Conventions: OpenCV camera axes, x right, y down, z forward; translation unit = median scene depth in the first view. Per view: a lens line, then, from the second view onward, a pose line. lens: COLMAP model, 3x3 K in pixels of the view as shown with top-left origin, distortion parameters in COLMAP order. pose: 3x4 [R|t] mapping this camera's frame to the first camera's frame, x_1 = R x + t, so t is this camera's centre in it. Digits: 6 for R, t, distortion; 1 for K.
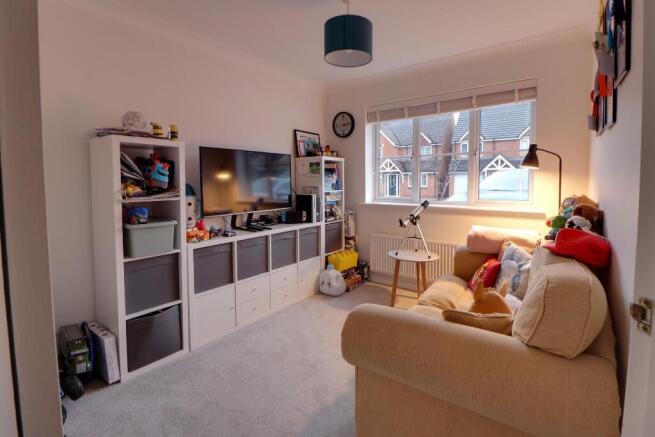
lens RADIAL K [[303.2, 0, 343.5], [0, 303.2, 197.1], [0, 0, 1]] dist [0.001836, -0.011289]
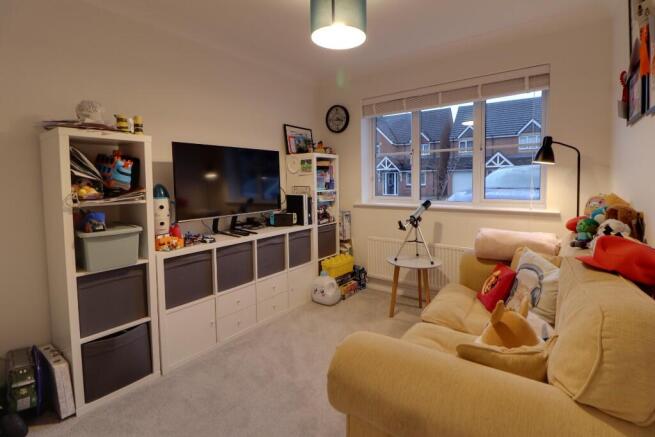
lens RADIAL K [[303.2, 0, 343.5], [0, 303.2, 197.1], [0, 0, 1]] dist [0.001836, -0.011289]
pose [[0.999946, -0.008290, 0.006321, 0.018172], [0.008263, 0.999957, 0.004171, -0.005396], [-0.006355, -0.004119, 0.999971, 0.117386]]
